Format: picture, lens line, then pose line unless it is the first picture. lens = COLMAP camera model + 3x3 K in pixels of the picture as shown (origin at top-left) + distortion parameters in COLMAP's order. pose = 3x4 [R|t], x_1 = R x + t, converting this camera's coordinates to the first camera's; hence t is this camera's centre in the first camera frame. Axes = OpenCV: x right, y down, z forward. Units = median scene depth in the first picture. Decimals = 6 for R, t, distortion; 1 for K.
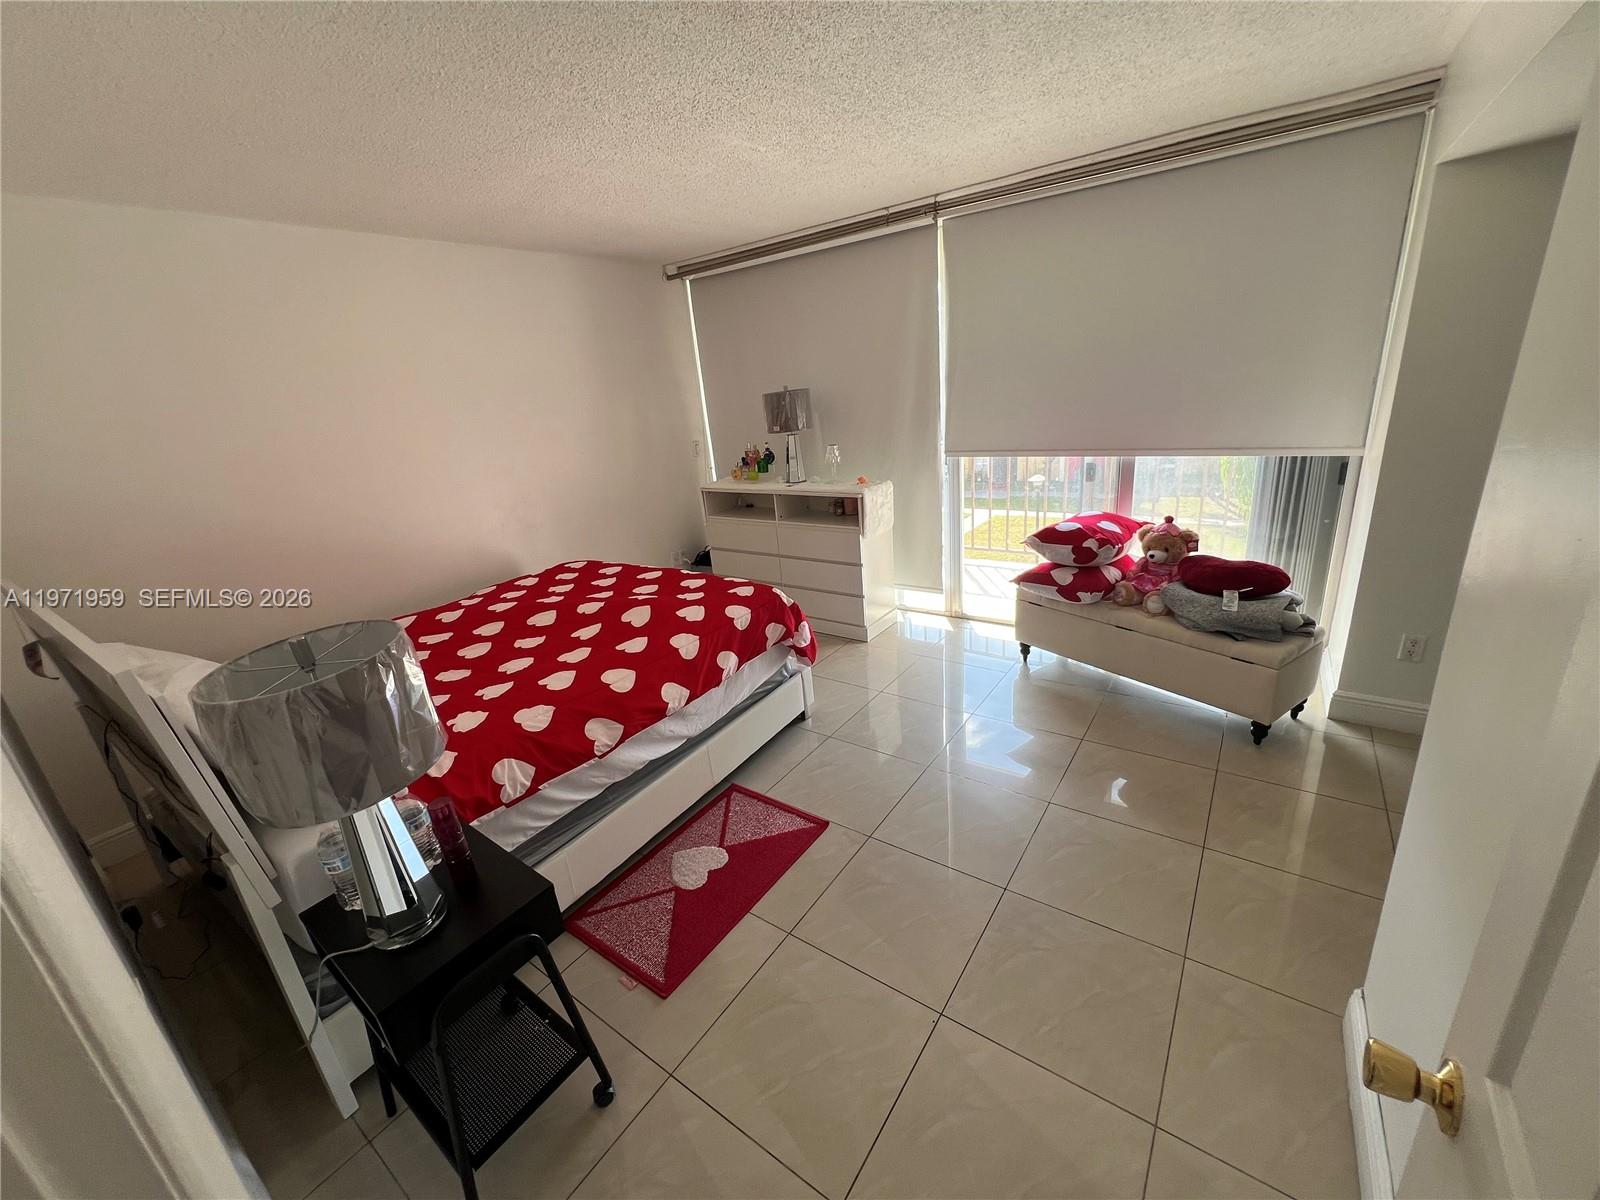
lens RADIAL K [[641.6, 0, 796.9], [0, 641.6, 597.2], [0, 0, 1]] dist [-0.003345, 0.000476]
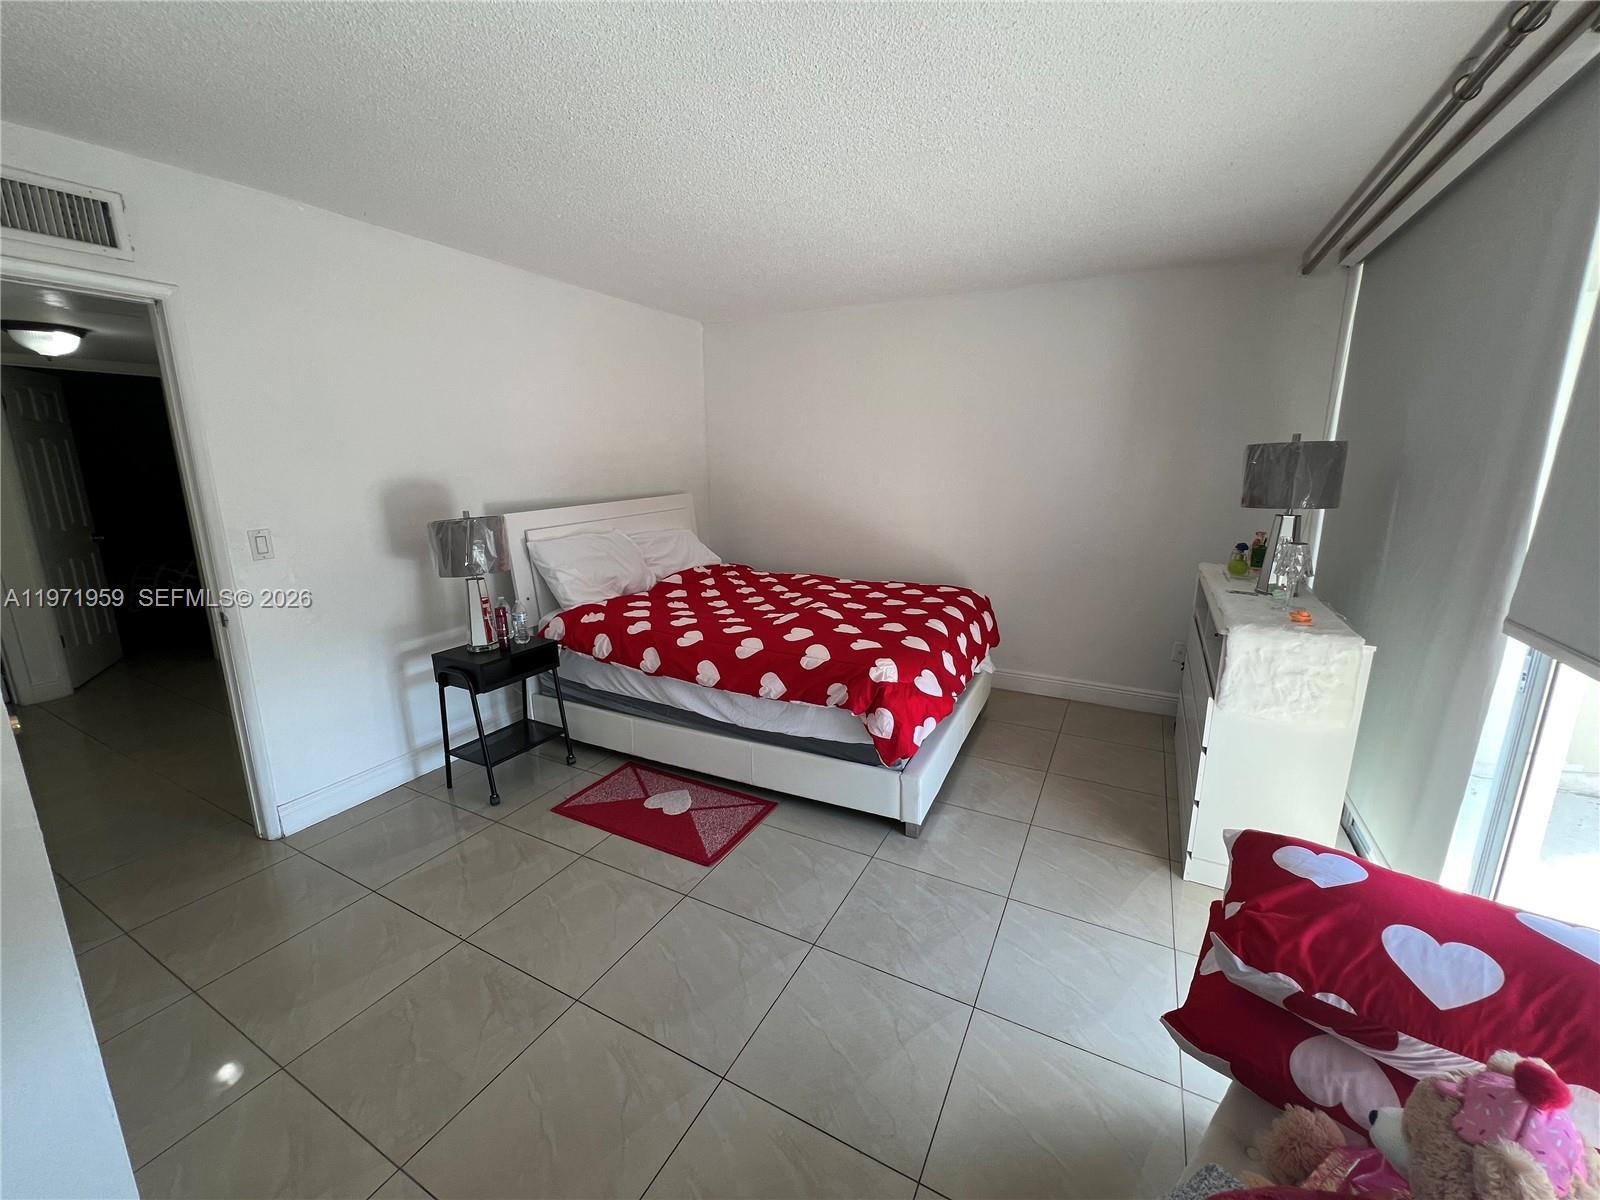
lens RADIAL K [[641.6, 0, 793.2], [0, 641.6, 597.1], [0, 0, 1]] dist [-0.003345, 0.000476]
pose [[0.125990, 0.301212, -0.945197, 0.773636], [-0.325444, 0.912610, 0.247447, -0.274656], [0.937130, 0.276433, 0.213007, 0.706360]]
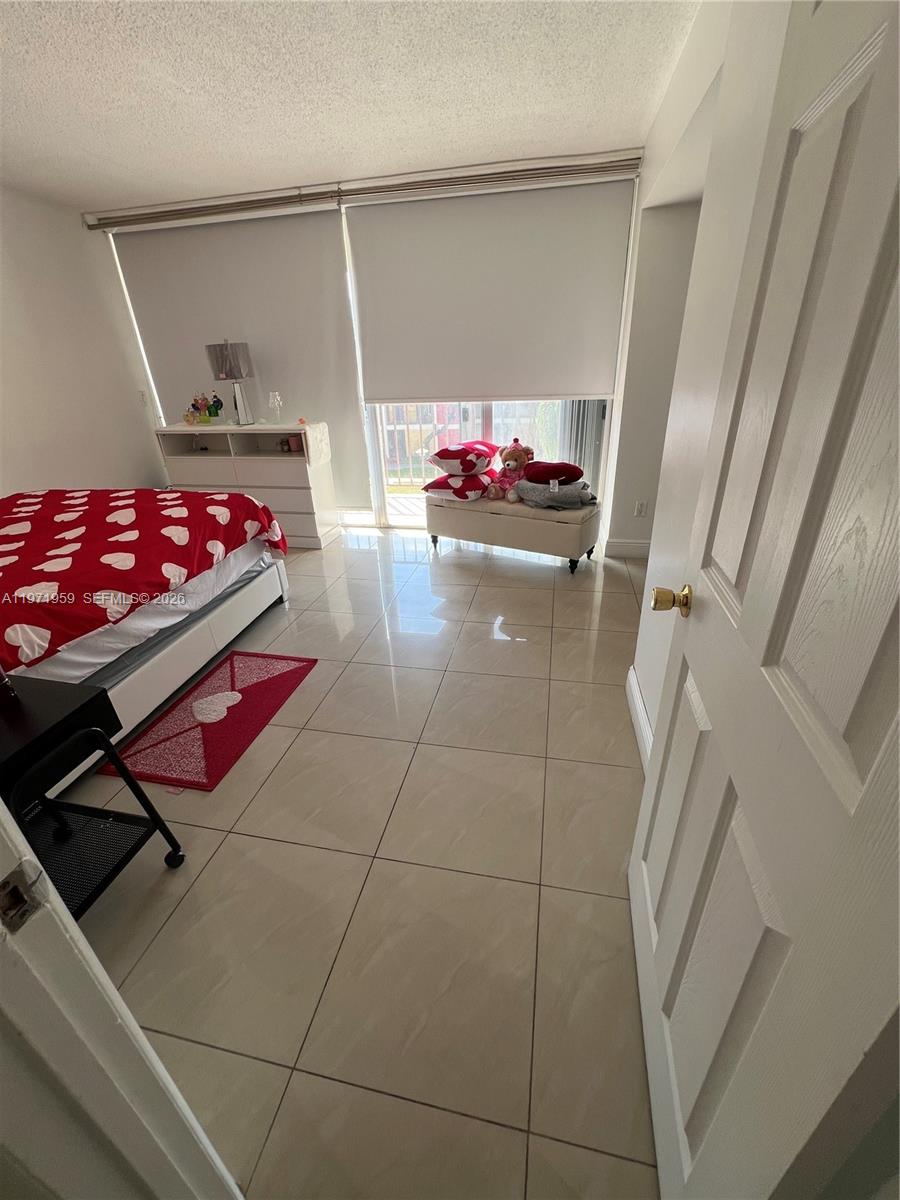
lens RADIAL K [[481.2, 0, 454.7], [0, 481.2, 598.7], [0, 0, 1]] dist [-0.003345, 0.000476]
pose [[0.911297, -0.125552, 0.392141, -0.059667], [0.086106, 0.989430, 0.116683, 0.116505], [-0.402646, -0.072567, 0.912475, -0.026062]]
